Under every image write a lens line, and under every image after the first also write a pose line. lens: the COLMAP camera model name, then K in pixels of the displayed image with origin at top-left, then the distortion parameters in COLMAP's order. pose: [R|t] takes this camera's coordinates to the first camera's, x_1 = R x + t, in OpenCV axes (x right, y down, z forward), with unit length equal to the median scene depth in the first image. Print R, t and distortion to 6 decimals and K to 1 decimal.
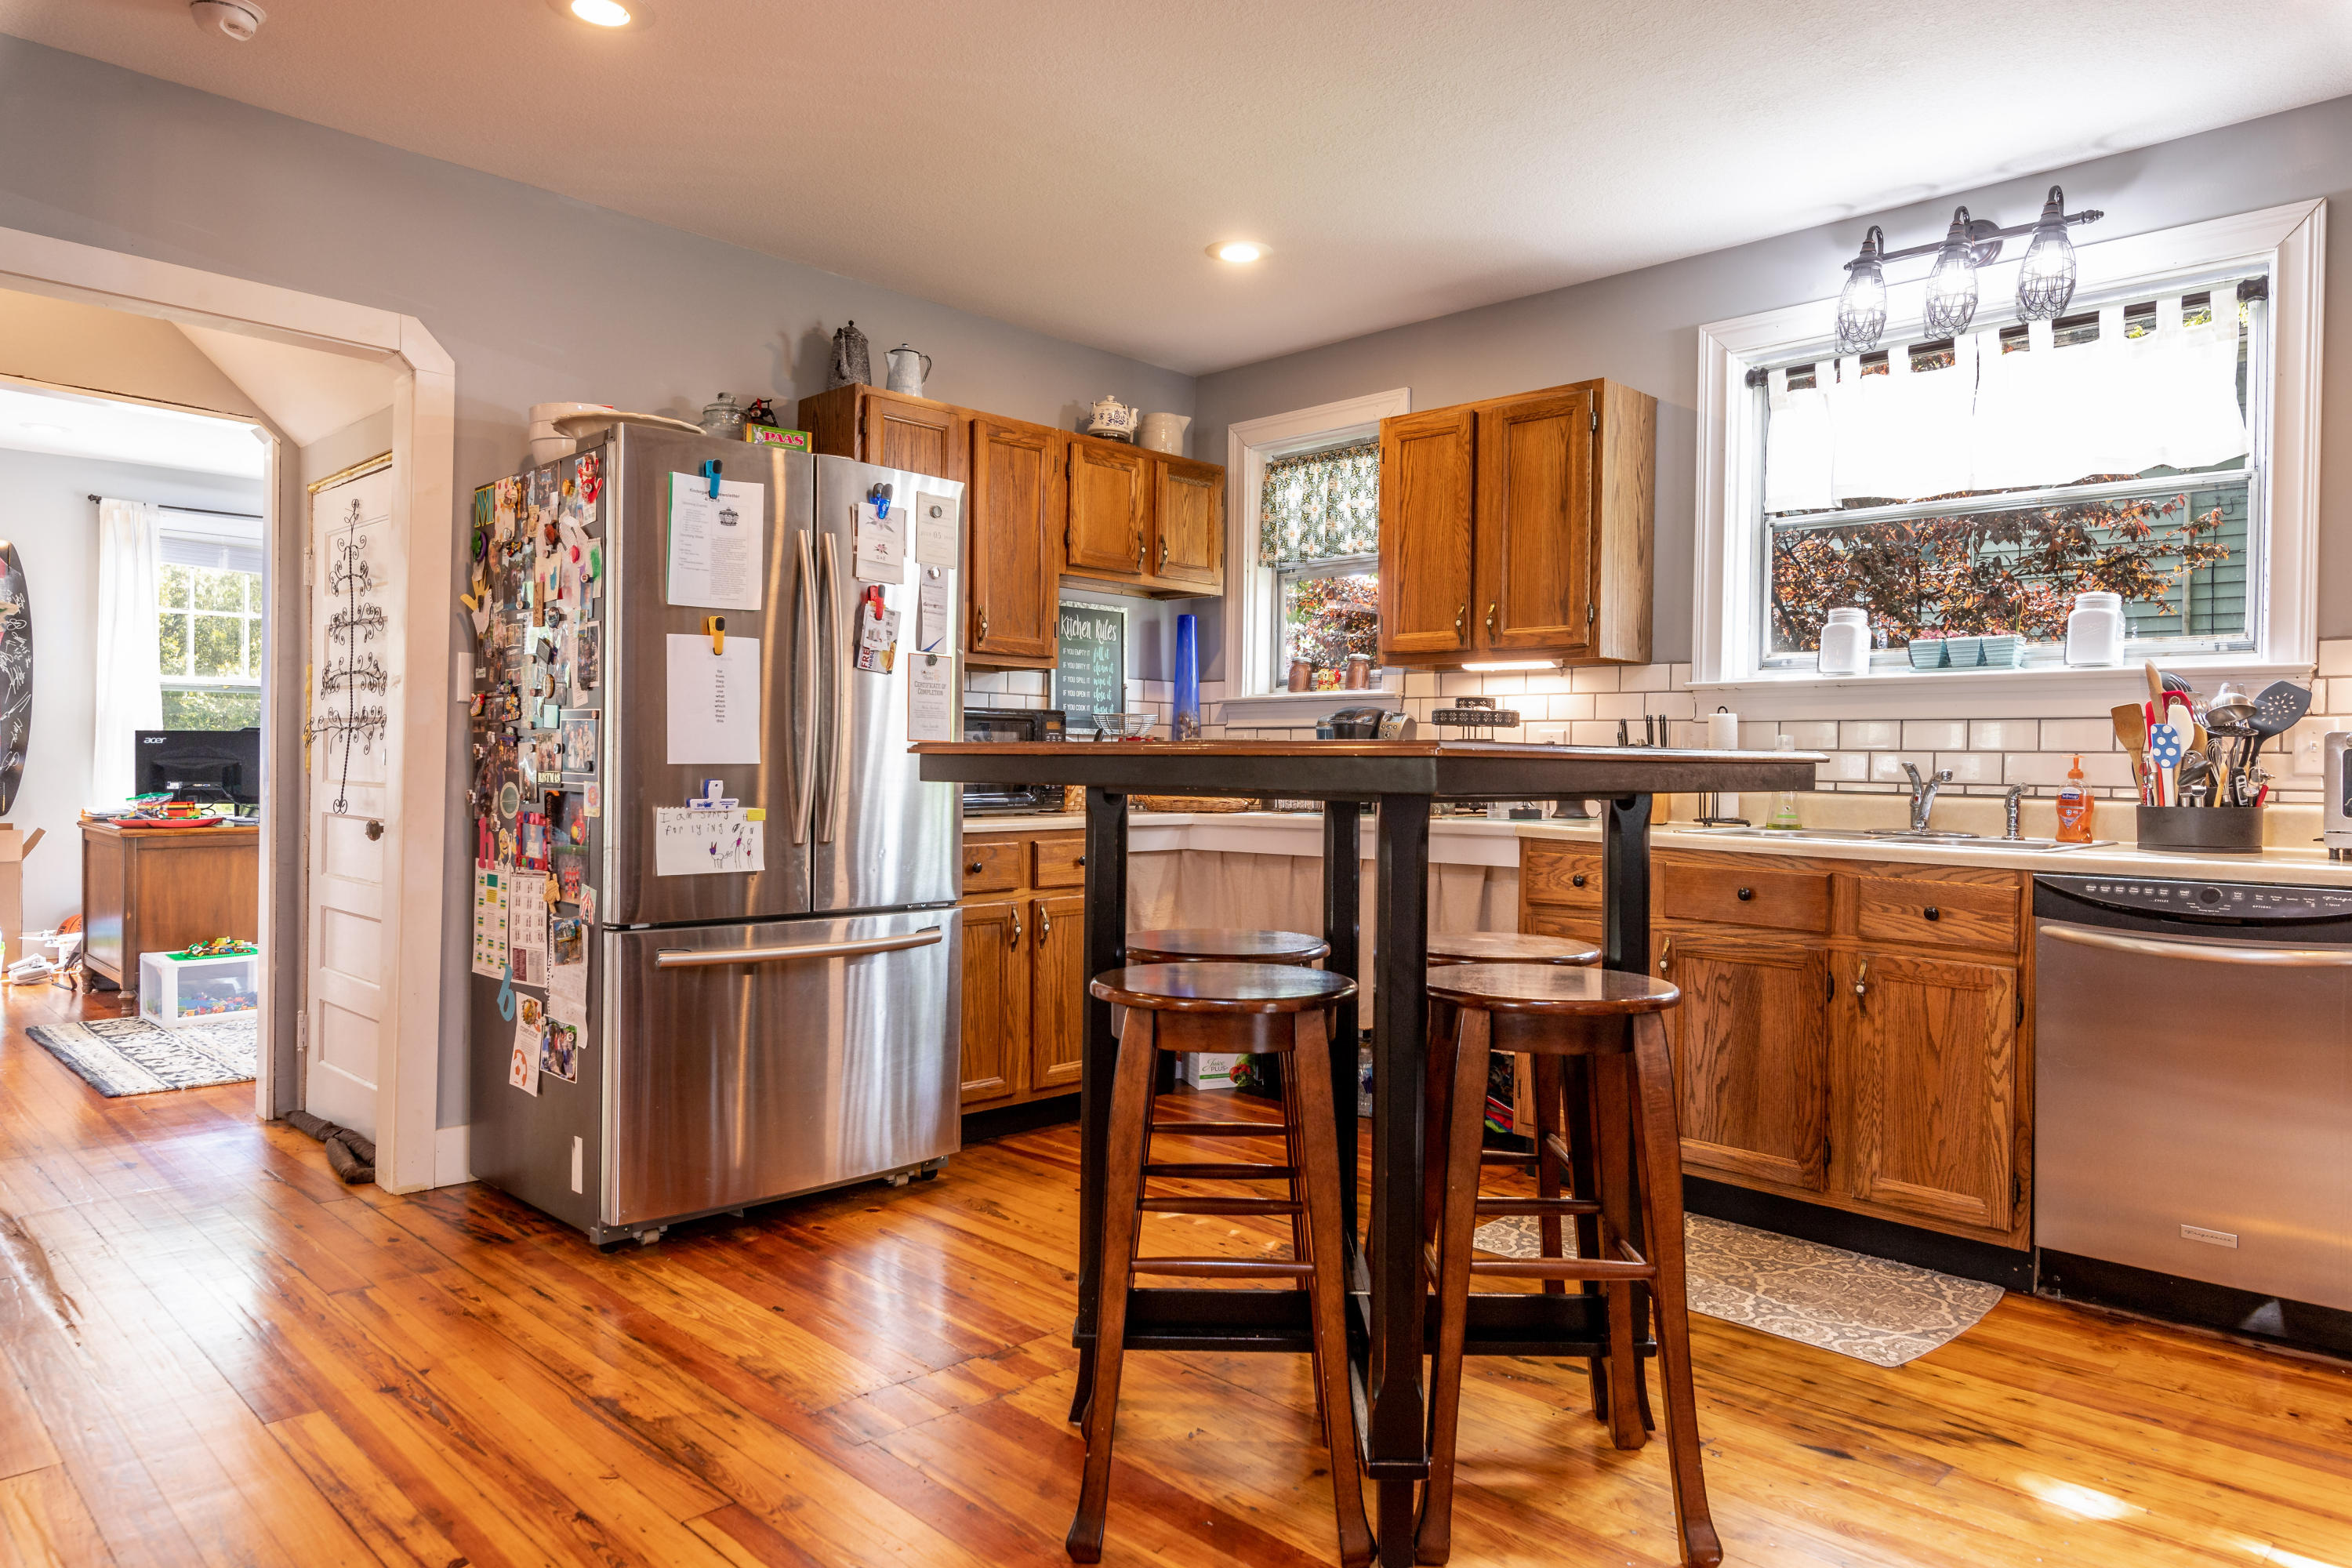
lens RADIAL K [[1442.0, 0, 1167.0], [0, 1442.0, 761.5], [0, 0, 1]] dist [-0.003584, -0.002263]
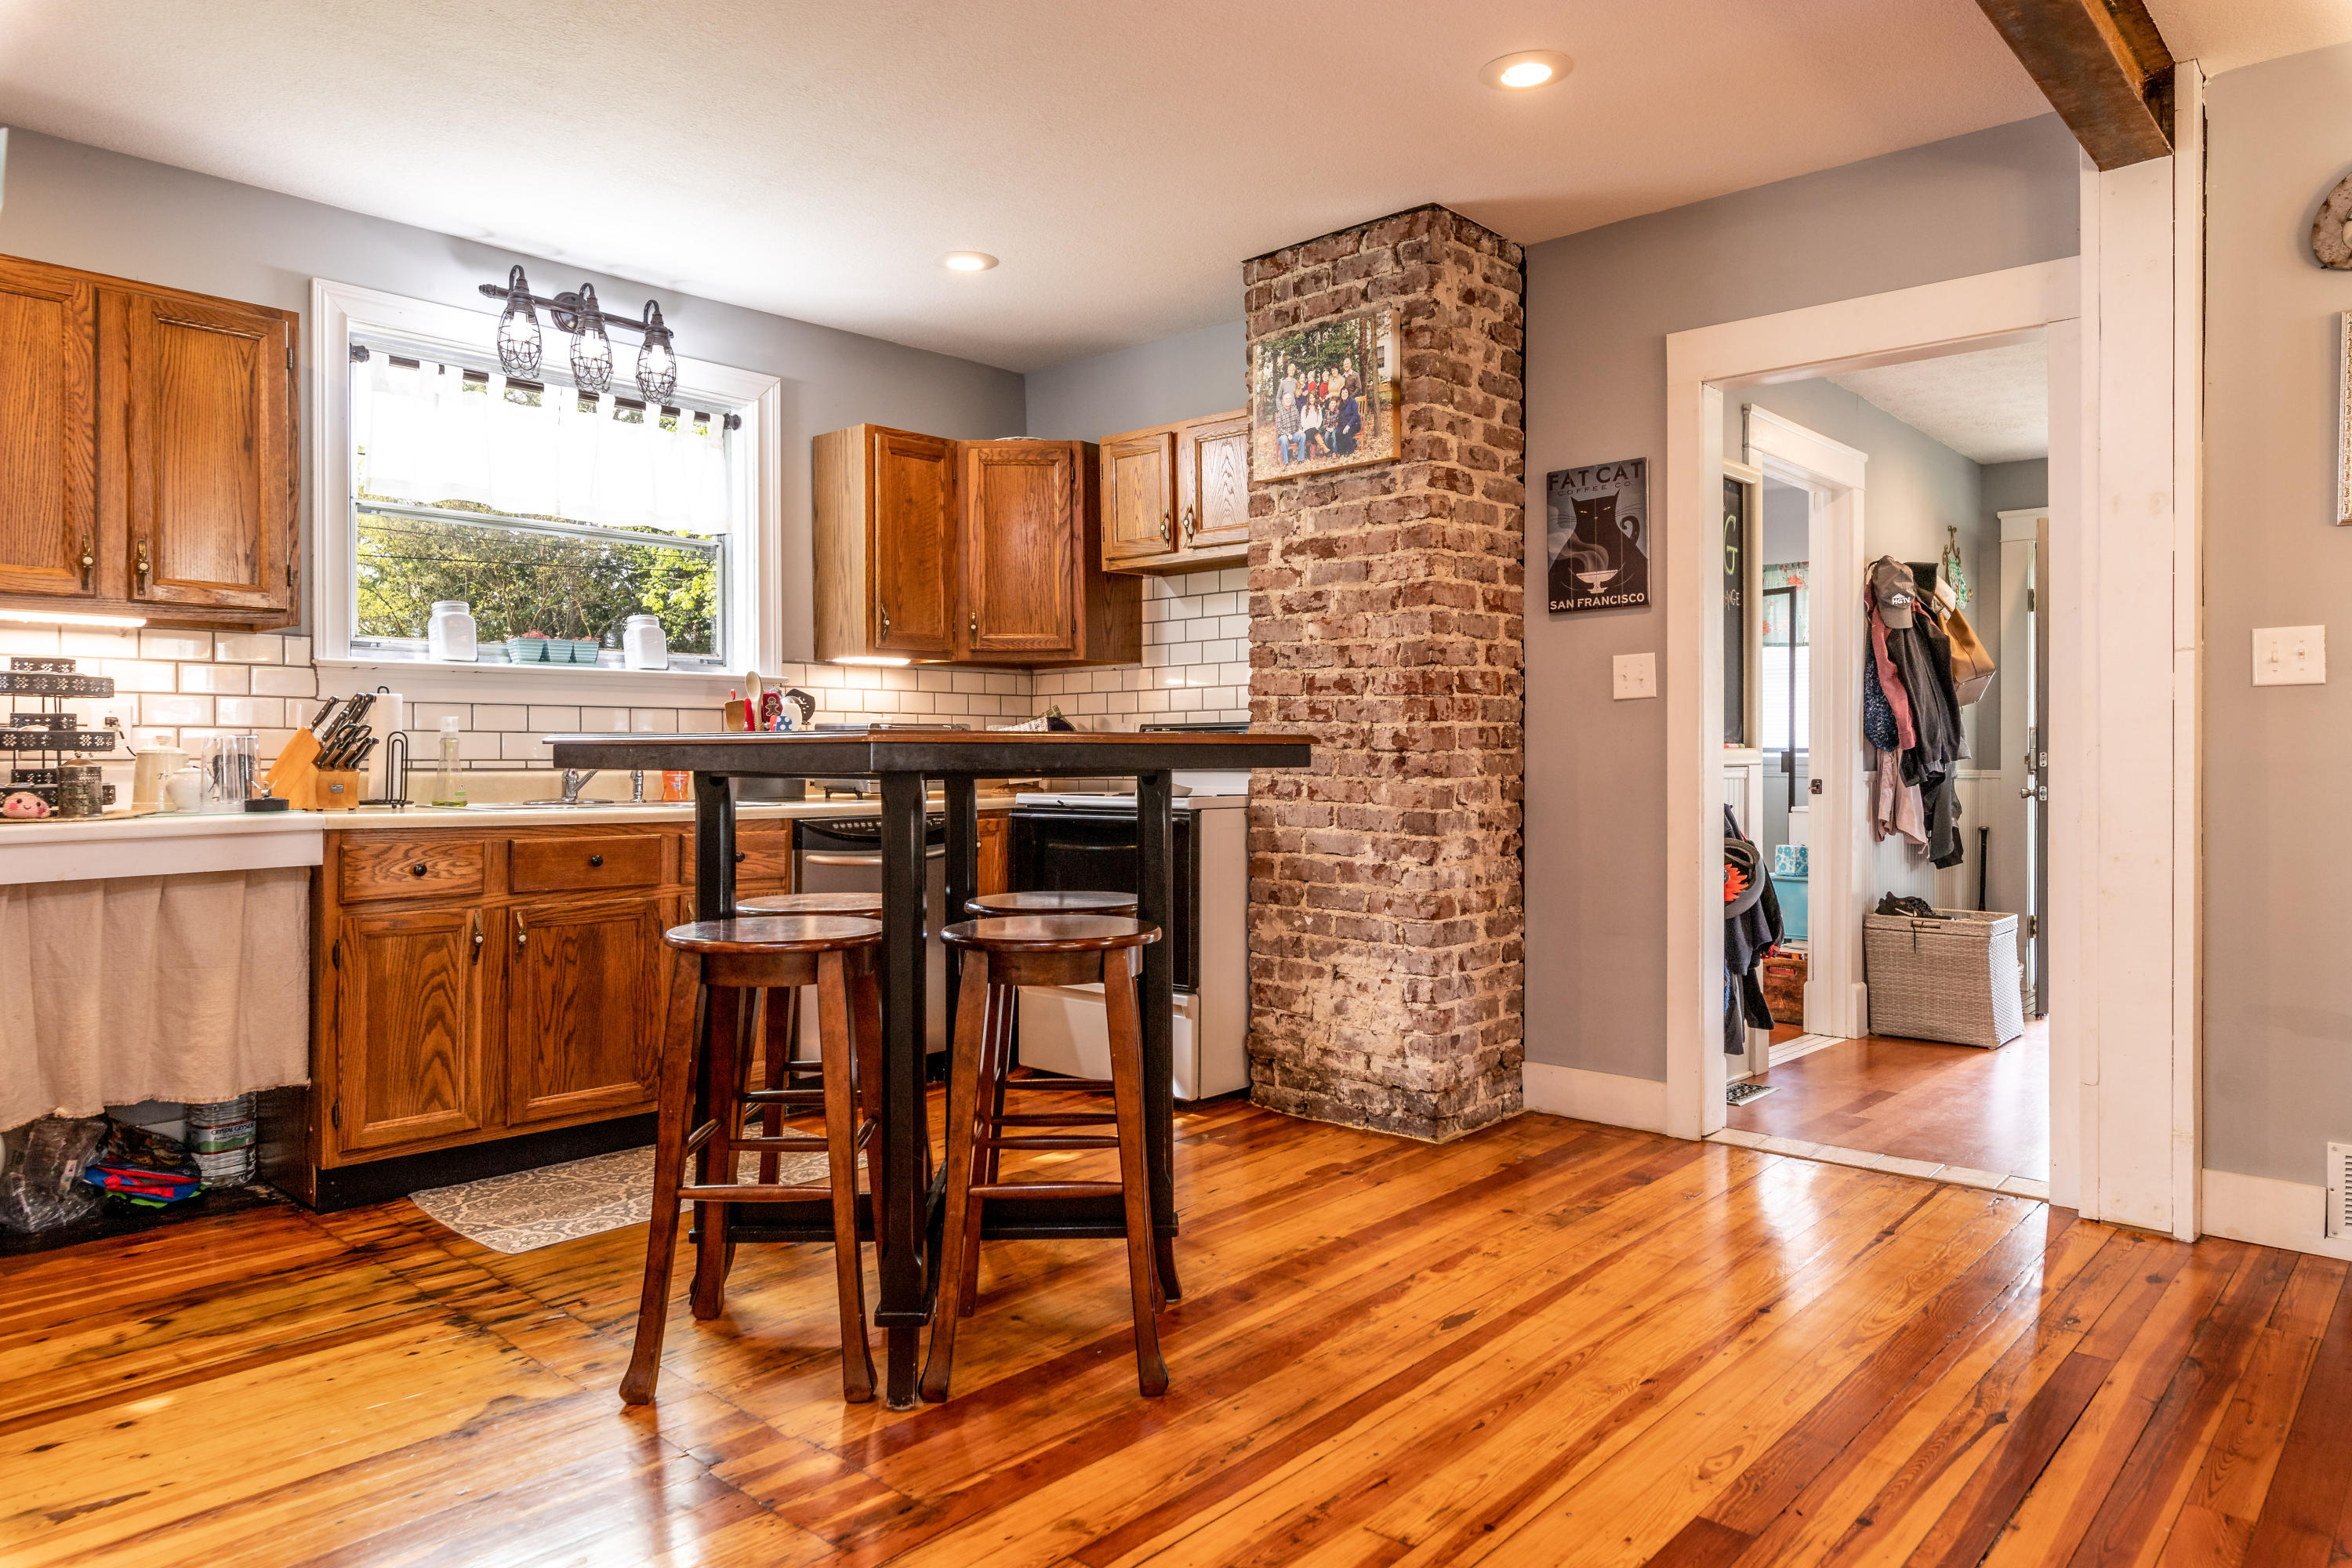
lens RADIAL K [[1442.0, 0, 1167.0], [0, 1442.0, 761.5], [0, 0, 1]] dist [-0.003584, -0.002263]
pose [[-0.011915, -0.018504, 0.999758, -0.701277], [-0.000938, 0.999829, 0.018495, -0.006464], [-0.999929, -0.000717, -0.011931, 0.548802]]
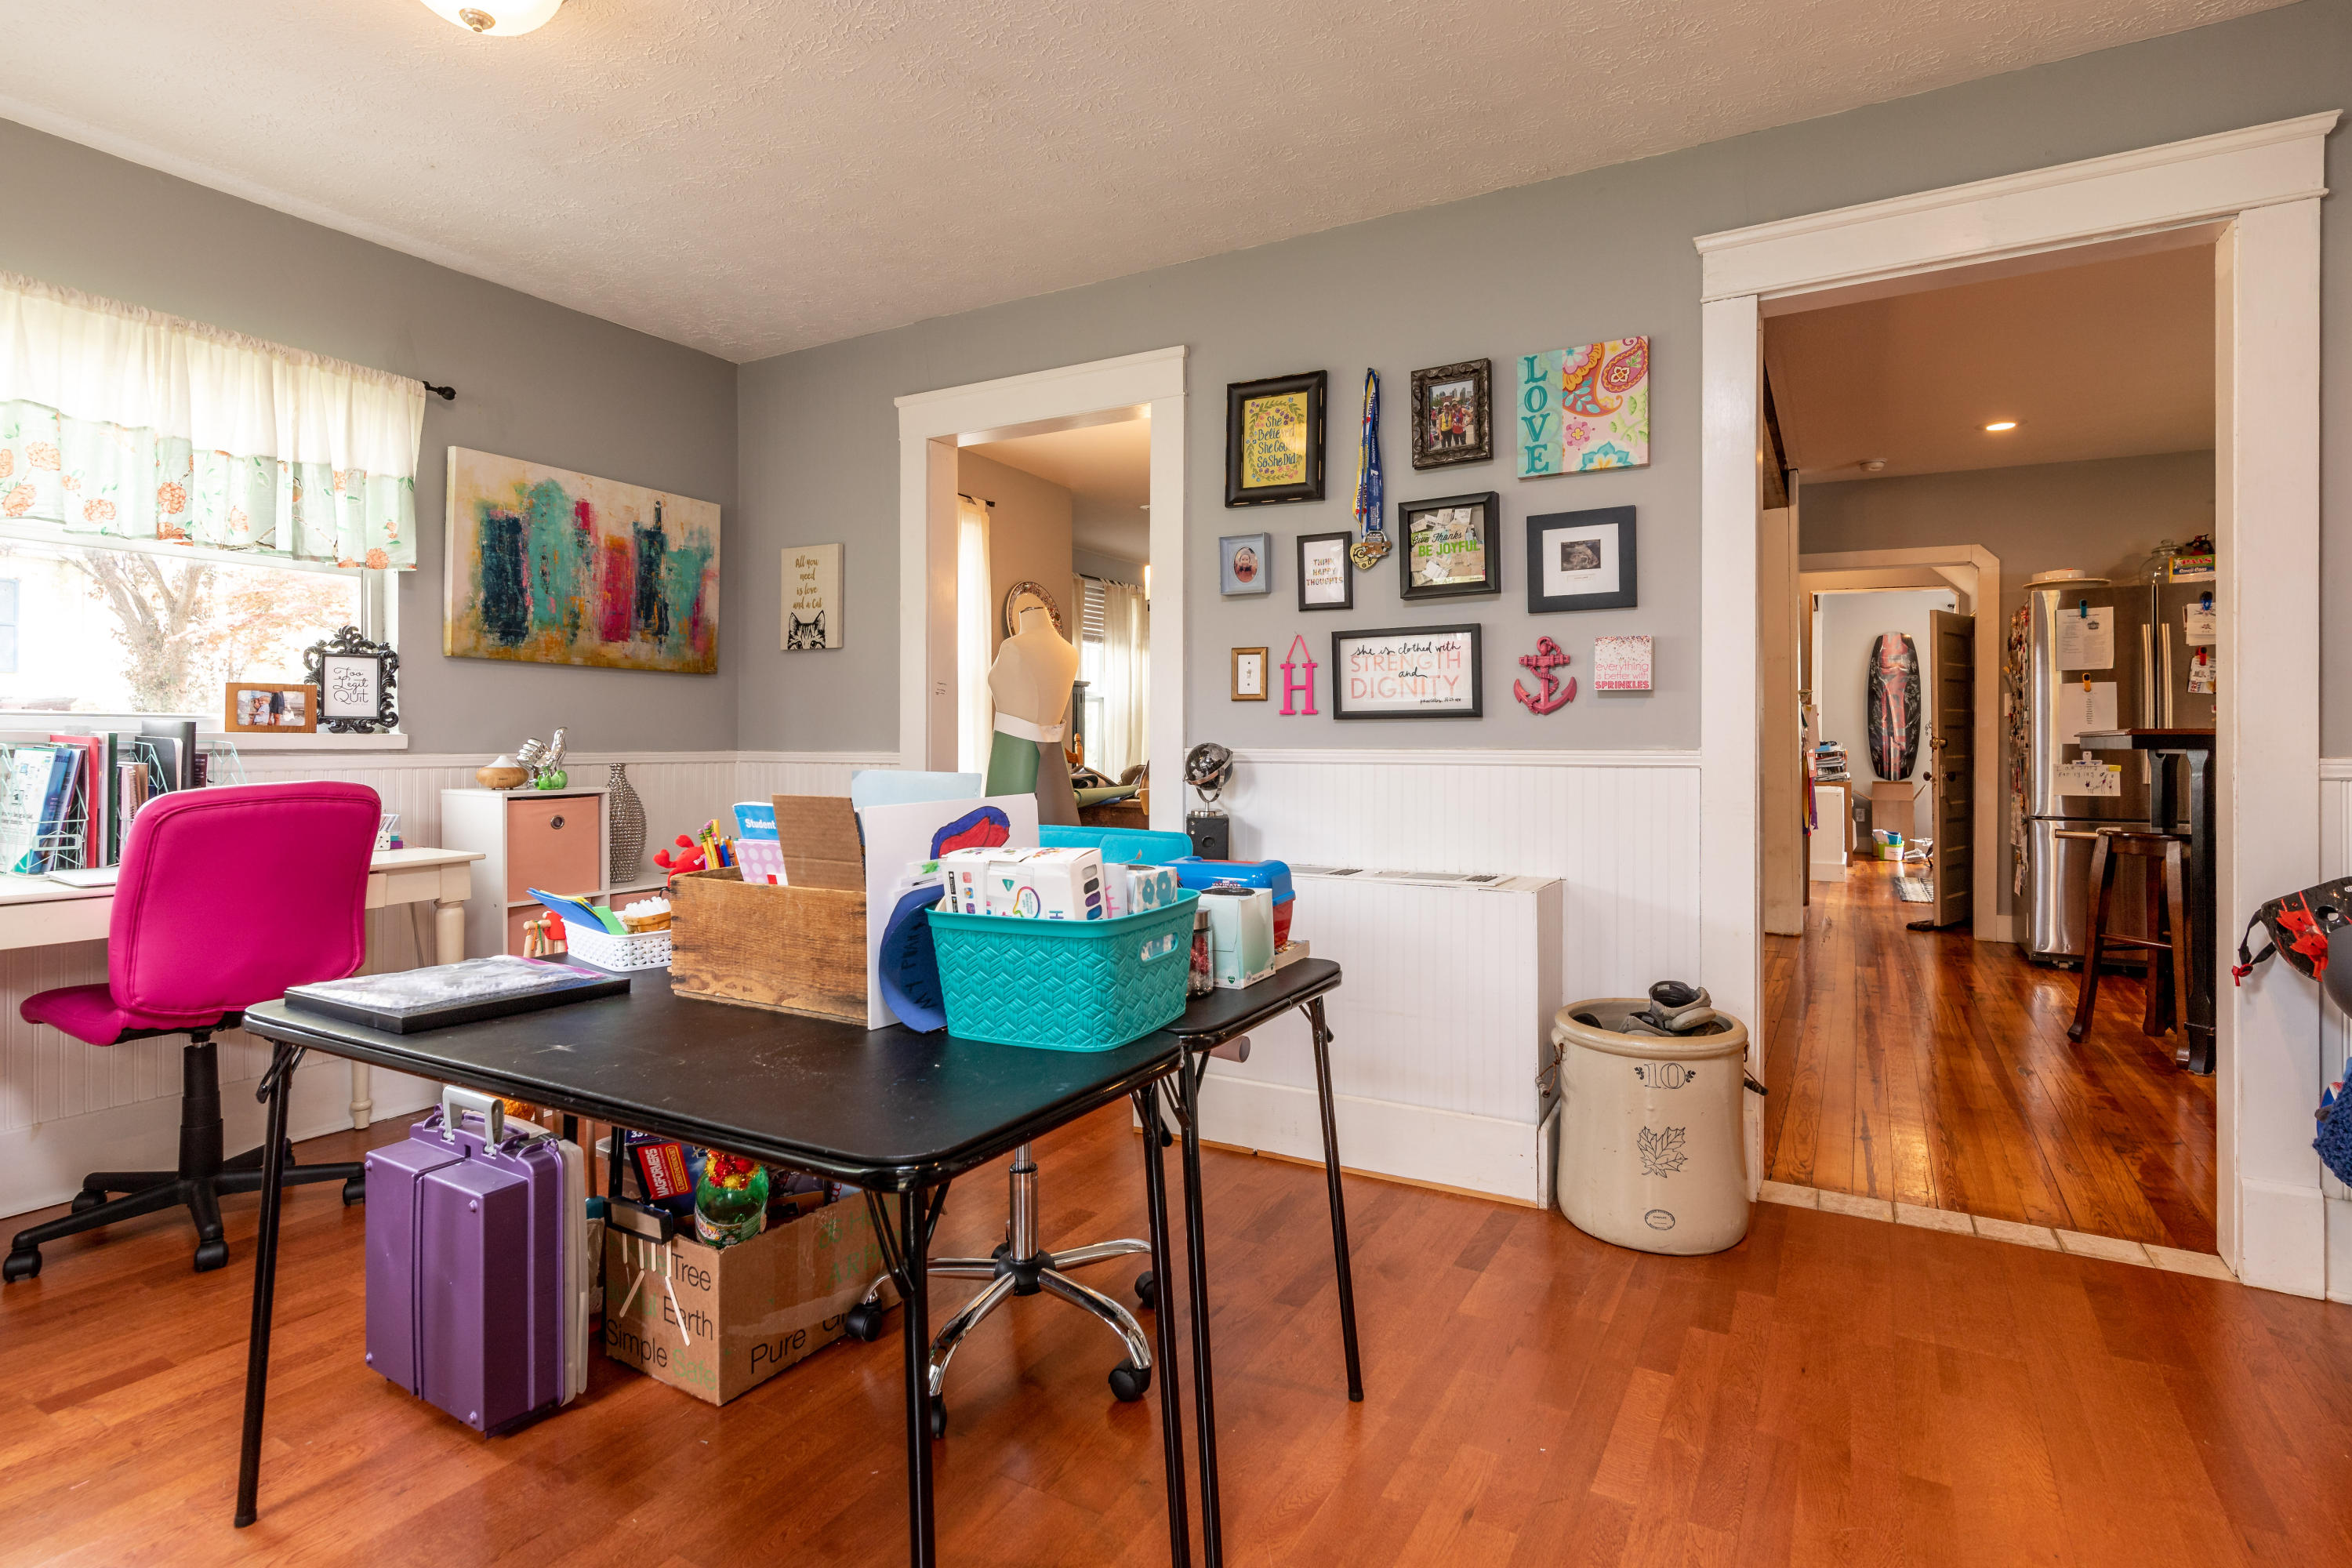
lens RADIAL K [[1157.2, 0, 1180.1], [0, 1157.2, 740.3], [0, 0, 1]] dist [-0.000410, -0.000034]
pose [[0.240544, -0.015189, -0.970519, 0.887662], [0.001361, 0.999882, -0.015311, 0.018477], [0.970637, 0.002362, 0.240537, -0.609000]]
